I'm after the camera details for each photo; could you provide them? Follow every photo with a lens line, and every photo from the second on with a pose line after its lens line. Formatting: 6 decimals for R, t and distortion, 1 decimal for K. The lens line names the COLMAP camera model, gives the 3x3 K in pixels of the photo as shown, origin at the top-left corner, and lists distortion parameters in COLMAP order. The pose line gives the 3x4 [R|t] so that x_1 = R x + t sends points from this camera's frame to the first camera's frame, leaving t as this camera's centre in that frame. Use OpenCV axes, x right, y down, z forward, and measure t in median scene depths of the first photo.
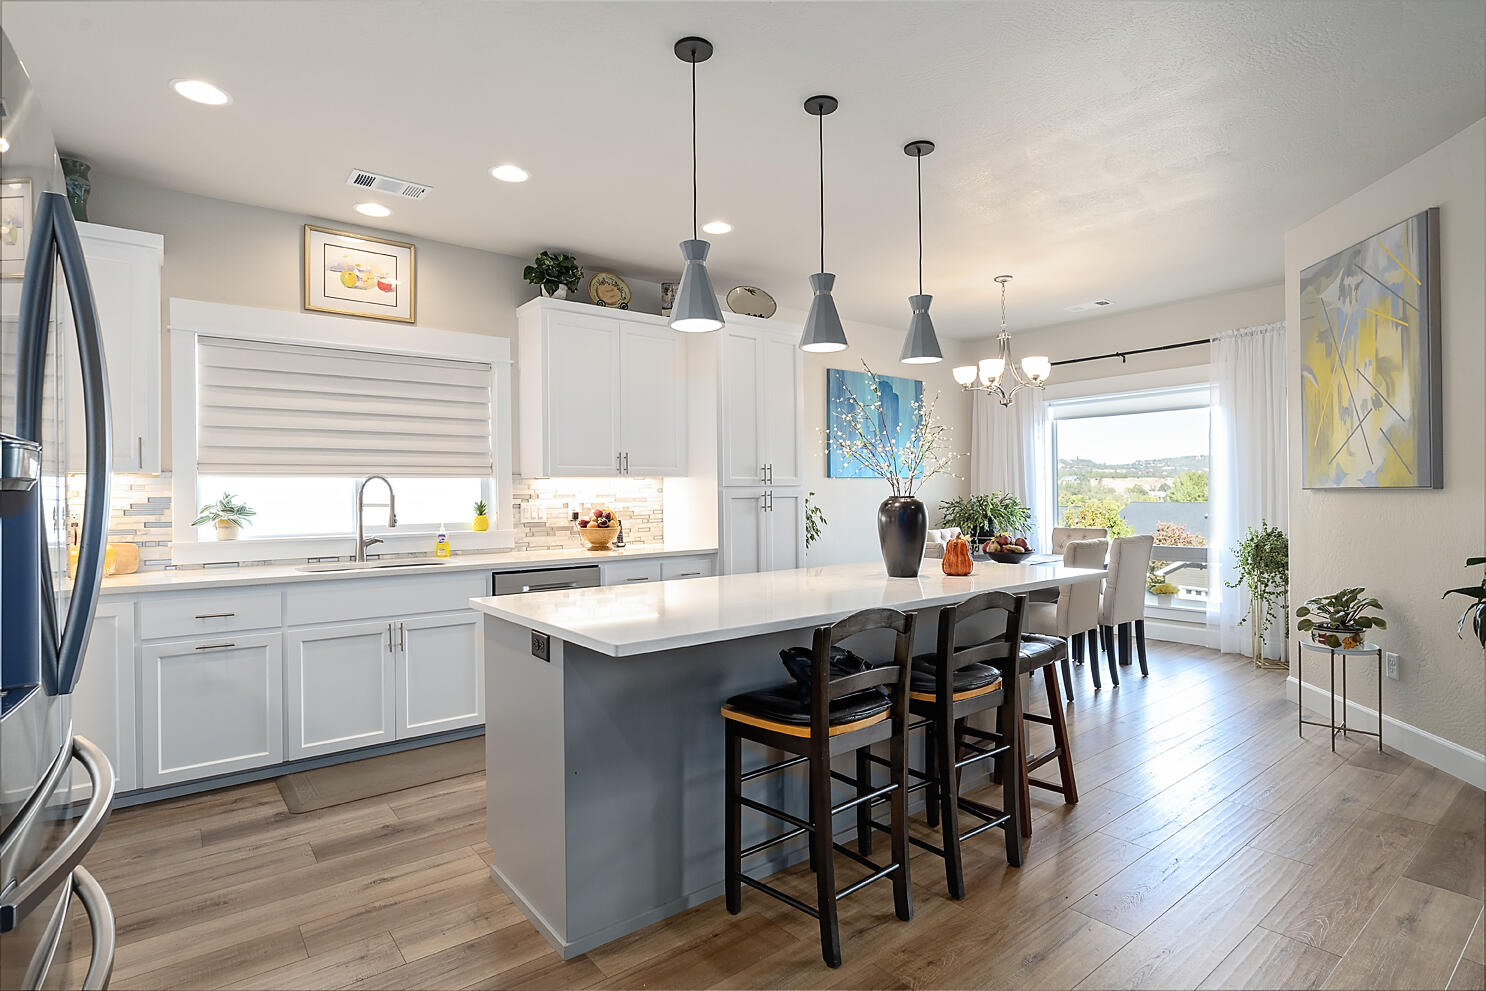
lens RADIAL K [[776.6, 0, 741.4], [0, 776.6, 493.7], [0, 0, 1]] dist [-0.018125, 0.009178]
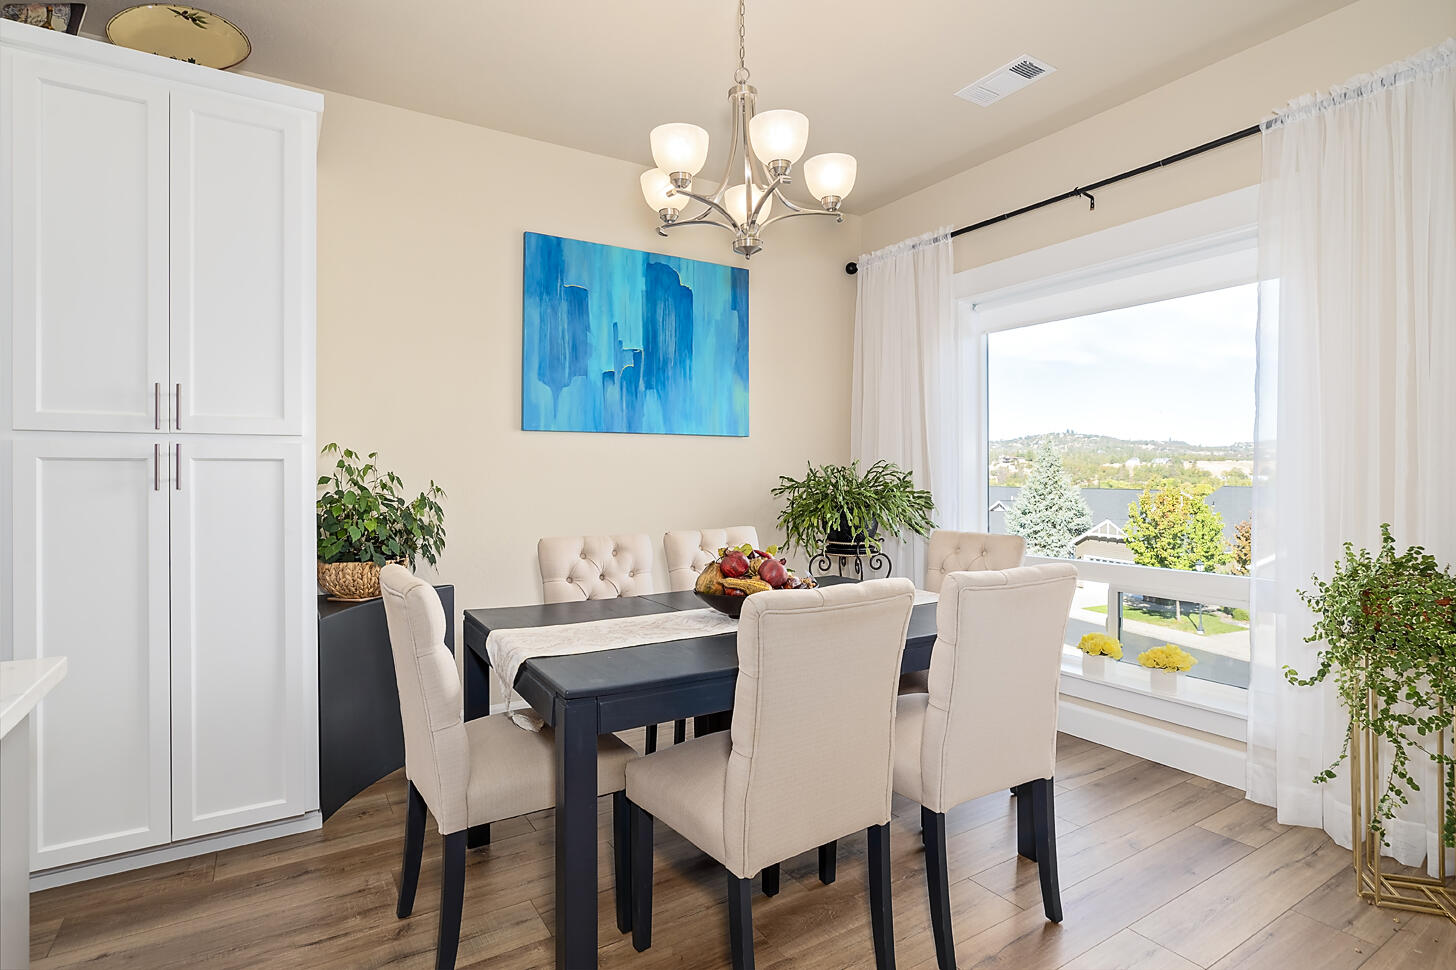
lens RADIAL K [[761.0, 0, 742.3], [0, 761.0, 476.1], [0, 0, 1]] dist [-0.018125, 0.009178]
pose [[0.994253, 0.008199, -0.106742, 0.399181], [-0.007889, 0.999963, 0.003322, 0.009523], [0.106765, -0.002461, 0.994281, 0.593553]]
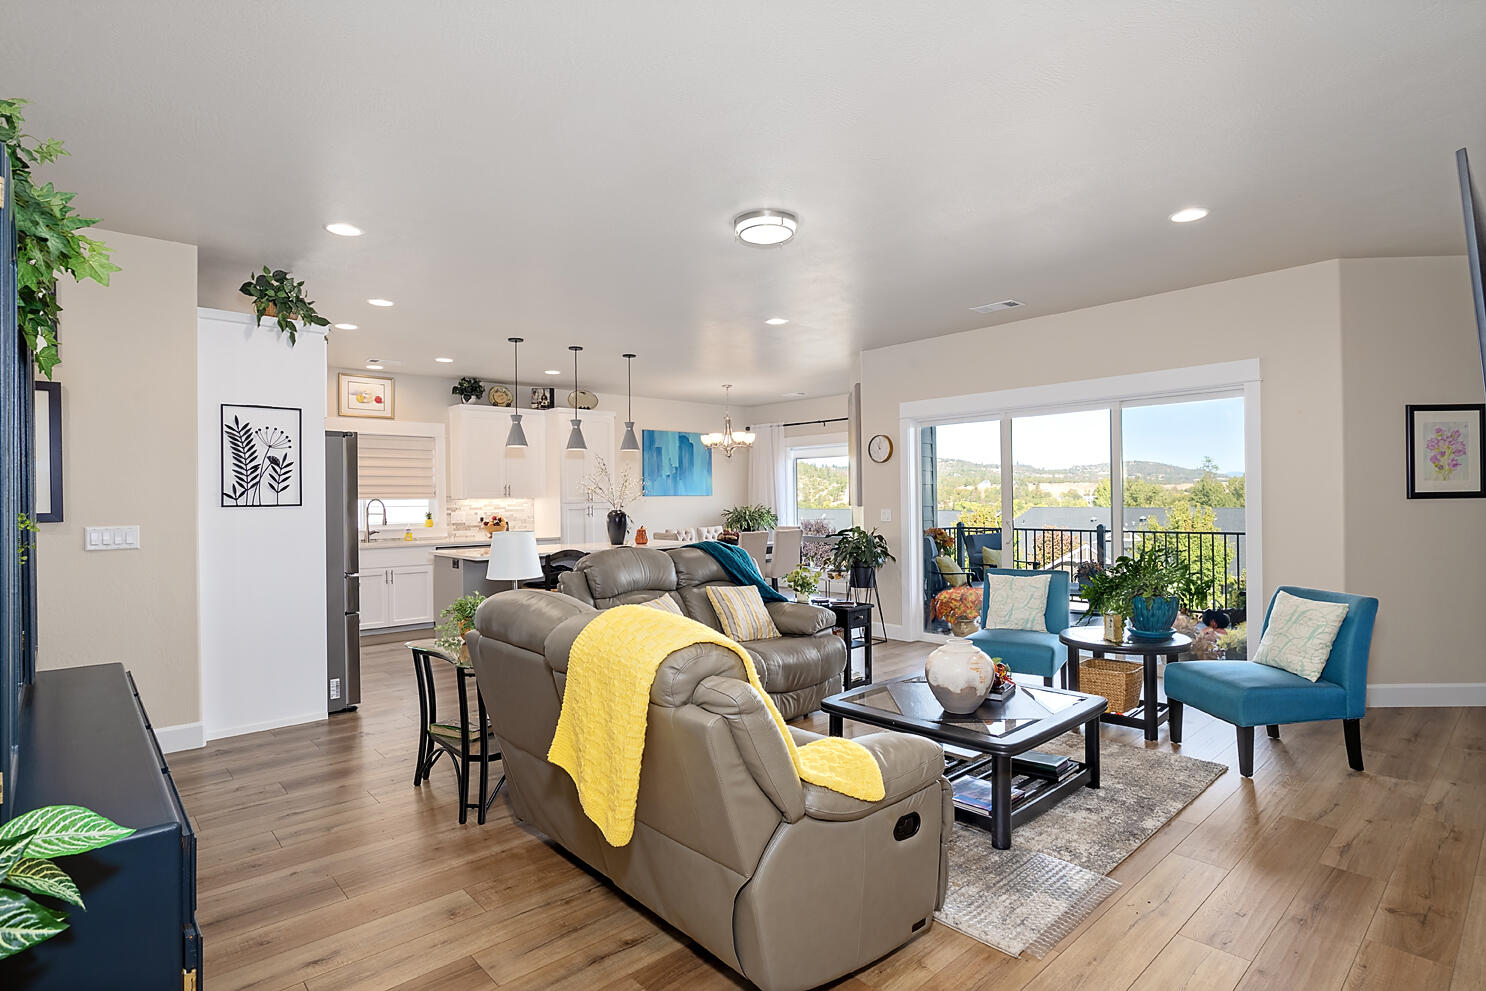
lens RADIAL K [[776.6, 0, 731.3], [0, 776.6, 499.2], [0, 0, 1]] dist [-0.018125, 0.009178]
pose [[0.999036, -0.000529, 0.043894, 0.279666], [0.000441, 0.999998, 0.002015, -0.021257], [-0.043895, -0.001994, 0.999034, -0.812058]]
